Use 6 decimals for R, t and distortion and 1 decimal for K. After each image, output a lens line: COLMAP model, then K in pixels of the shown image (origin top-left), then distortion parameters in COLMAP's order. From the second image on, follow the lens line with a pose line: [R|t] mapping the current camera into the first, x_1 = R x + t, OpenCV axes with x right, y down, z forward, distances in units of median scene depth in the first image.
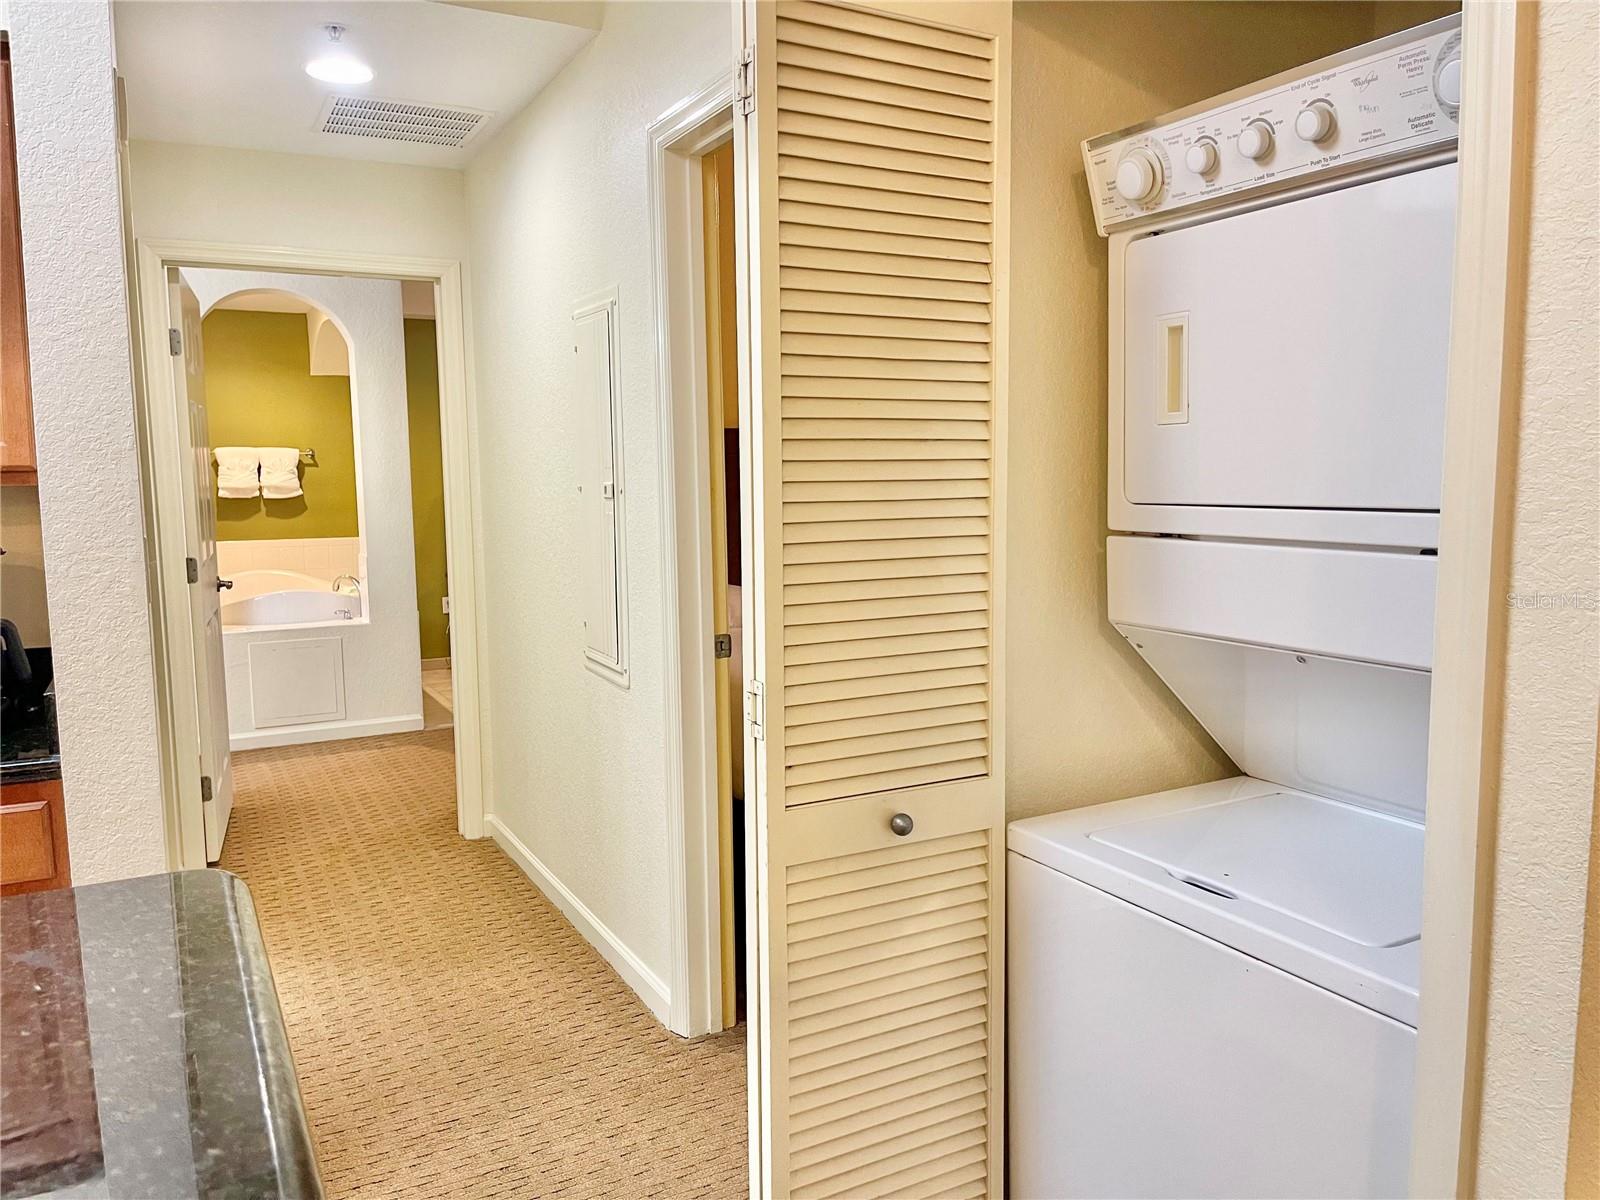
lens RADIAL K [[1208.9, 0, 821.4], [0, 1208.9, 598.4], [0, 0, 1]] dist [0.031304, 0.000518]
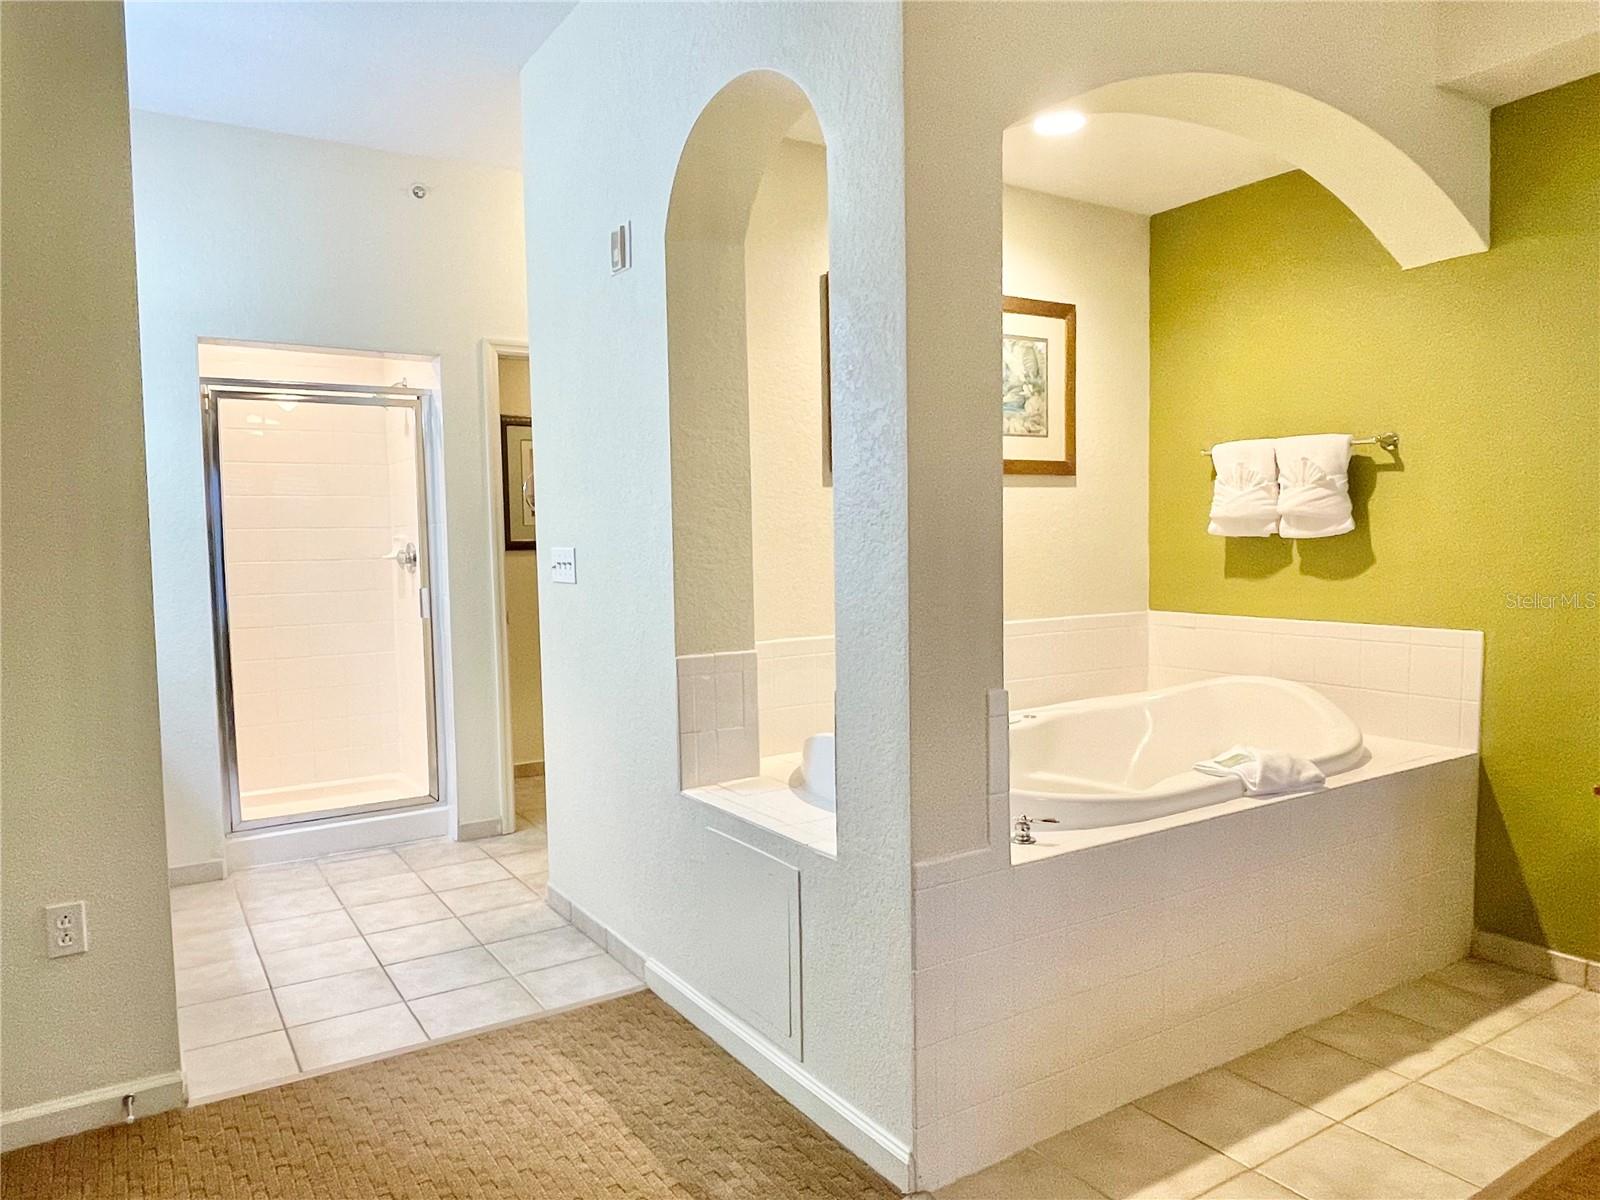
lens RADIAL K [[1086.8, 0, 794.7], [0, 1086.8, 613.9], [0, 0, 1]] dist [0.012238, -0.003751]
pose [[0.063315, 0.081395, -0.994669, -0.017742], [-0.086967, 0.993327, 0.075750, -0.067000], [0.994197, 0.081707, 0.069971, 0.762949]]
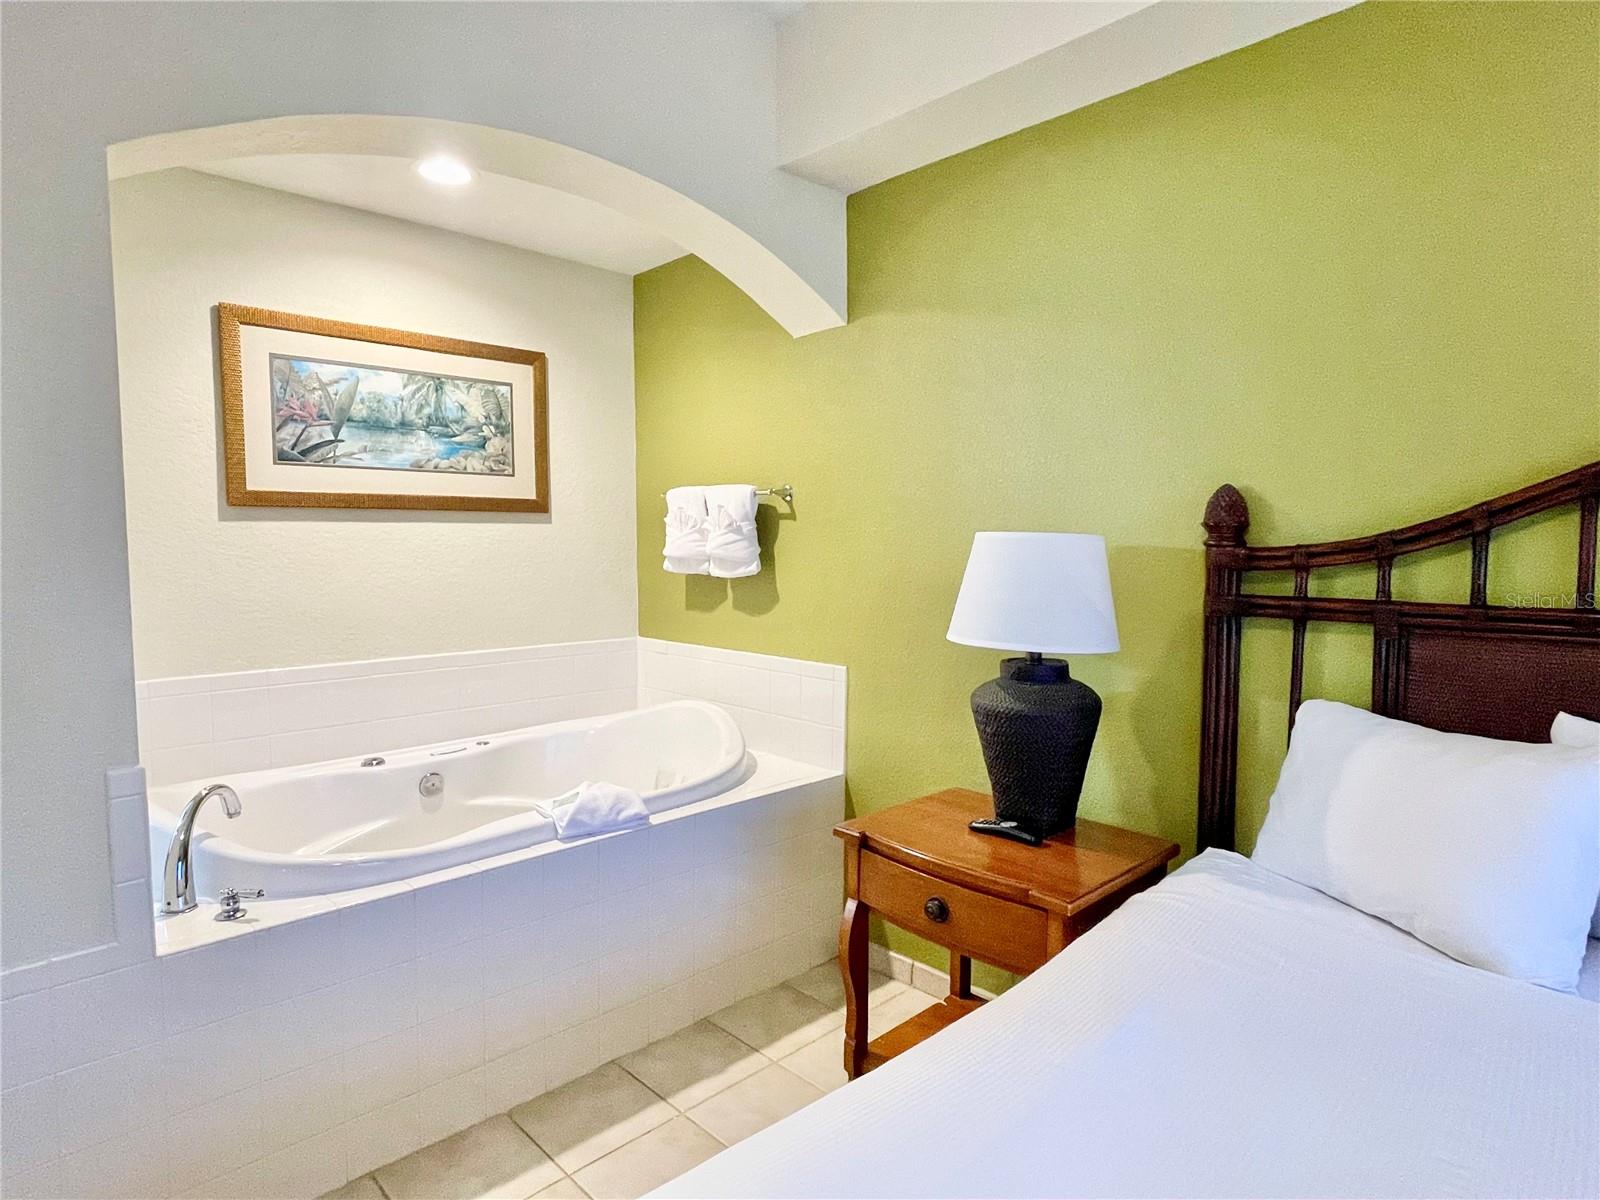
lens RADIAL K [[899.6, 0, 795.1], [0, 899.6, 606.2], [0, 0, 1]] dist [0.019406, -0.032402]
pose [[0.256527, 0.081384, -0.963105, -0.050971], [-0.105715, 0.992833, 0.055739, -0.094785], [0.960738, 0.087516, 0.263292, 0.920776]]
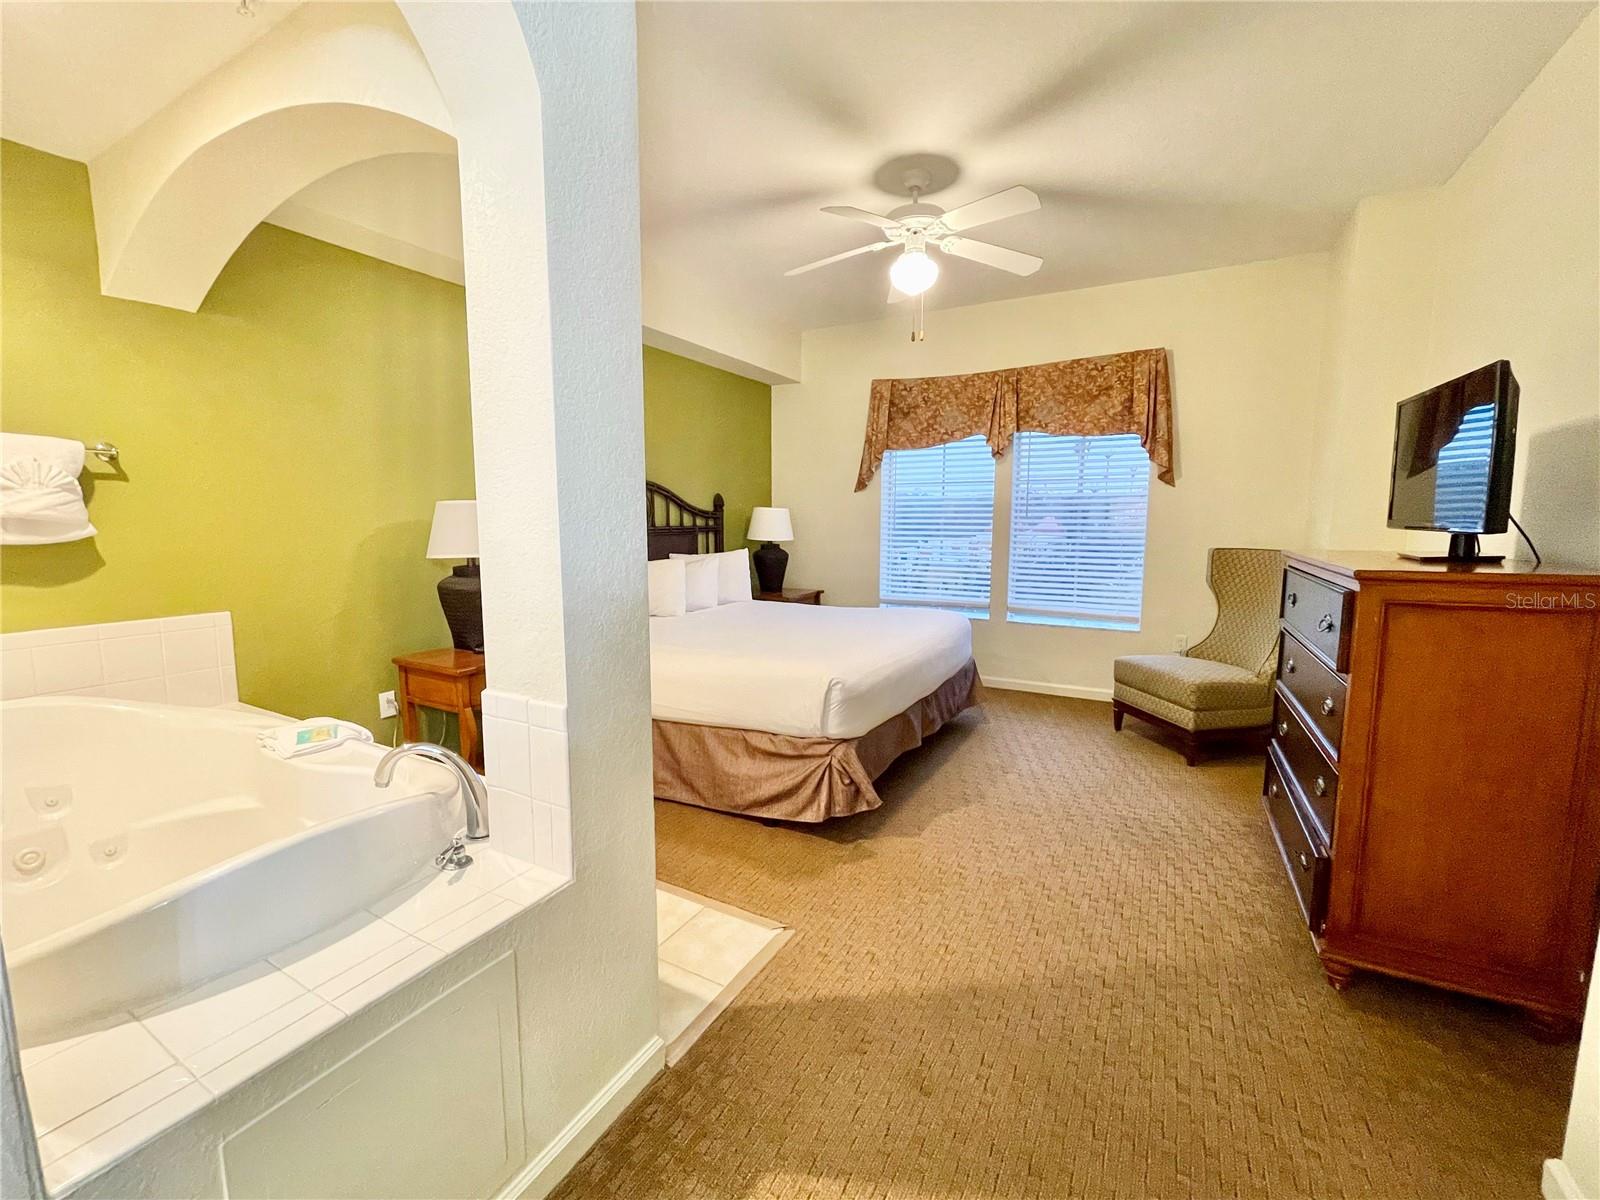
lens RADIAL K [[643.0, 0, 800.0], [0, 643.0, 600.0], [0, 0, 1]] dist [-0.021279, -0.000010]
pose [[0.846846, -0.058394, 0.528622, -0.323736], [0.046777, 0.998280, 0.035339, -0.055888], [-0.529777, -0.005200, 0.848121, 0.642691]]
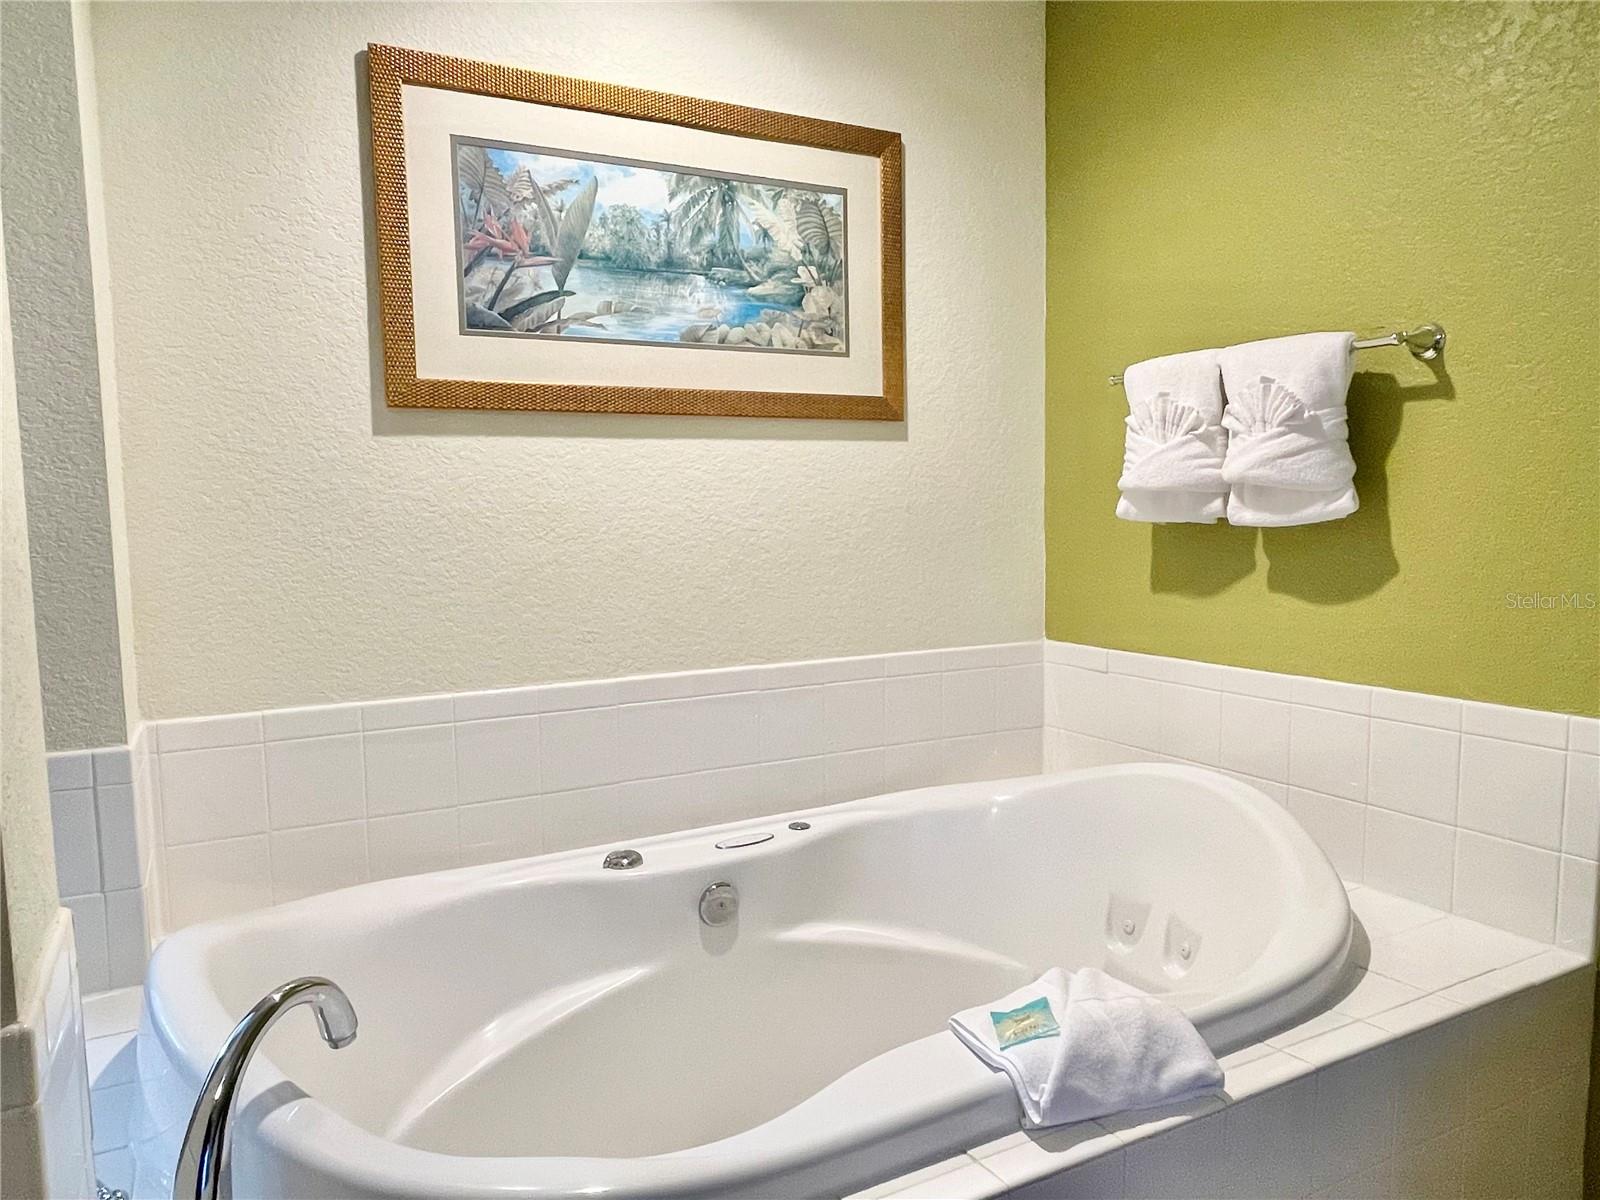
lens RADIAL K [[1086.8, 0, 794.7], [0, 1086.8, 613.9], [0, 0, 1]] dist [0.012238, -0.003751]
pose [[-0.017460, 0.102138, -0.994617, -0.200399], [-0.085828, 0.990944, 0.103267, -0.078729], [0.996157, 0.087169, -0.008536, 0.894577]]
